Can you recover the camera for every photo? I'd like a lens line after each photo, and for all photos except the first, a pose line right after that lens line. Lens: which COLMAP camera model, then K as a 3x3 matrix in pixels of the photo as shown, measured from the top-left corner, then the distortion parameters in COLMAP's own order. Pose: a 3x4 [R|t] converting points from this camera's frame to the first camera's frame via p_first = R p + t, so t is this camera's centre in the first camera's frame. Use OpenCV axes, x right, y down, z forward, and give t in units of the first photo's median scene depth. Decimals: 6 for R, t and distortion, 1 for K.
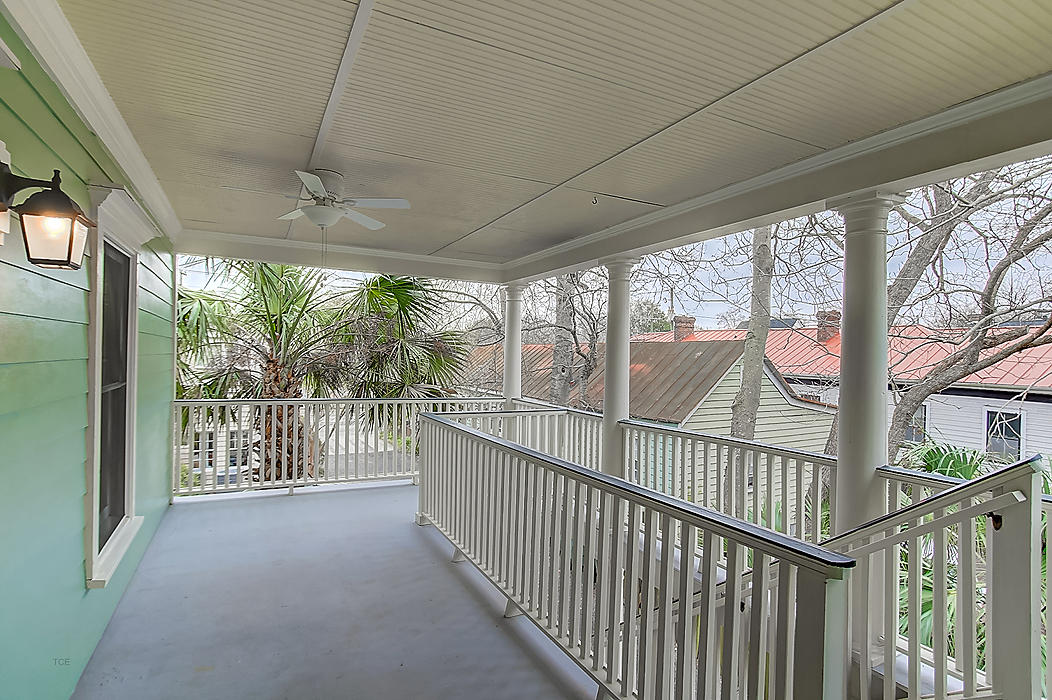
lens RADIAL K [[537.0, 0, 527.0], [0, 537.0, 351.7], [0, 0, 1]] dist [-0.001571, -0.000048]
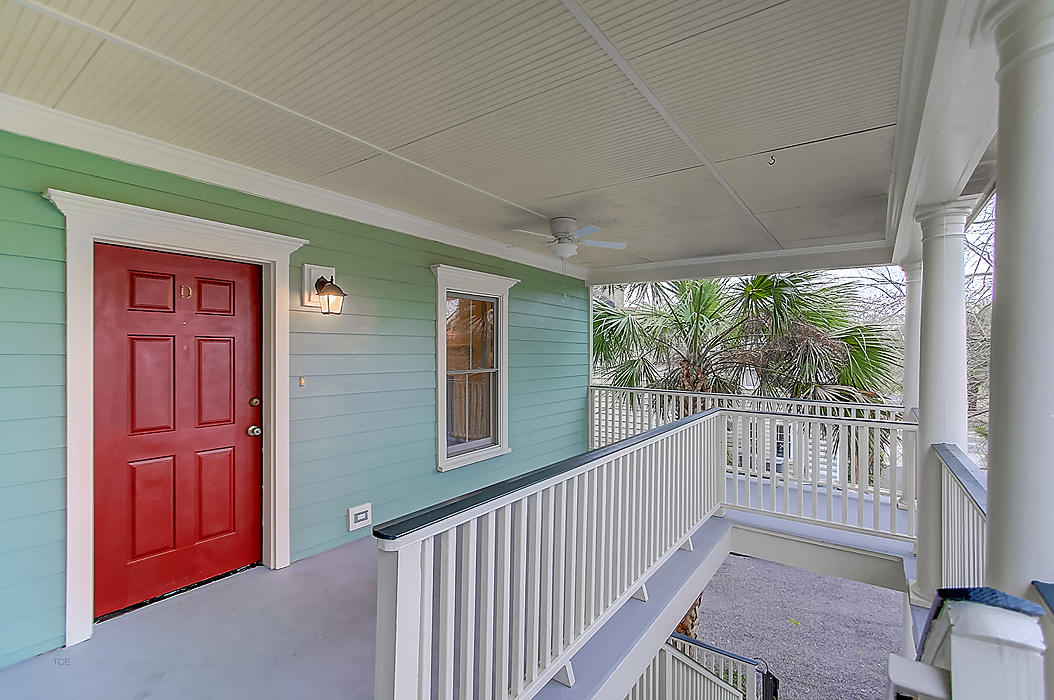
lens RADIAL K [[478.2, 0, 528.4], [0, 478.2, 350.8], [0, 0, 1]] dist [-0.000142, 0.001510]
pose [[0.457220, -0.018819, -0.889155, 0.342879], [0.007763, 0.999822, -0.017170, 0.012191], [0.889320, 0.000948, 0.457285, 0.184115]]
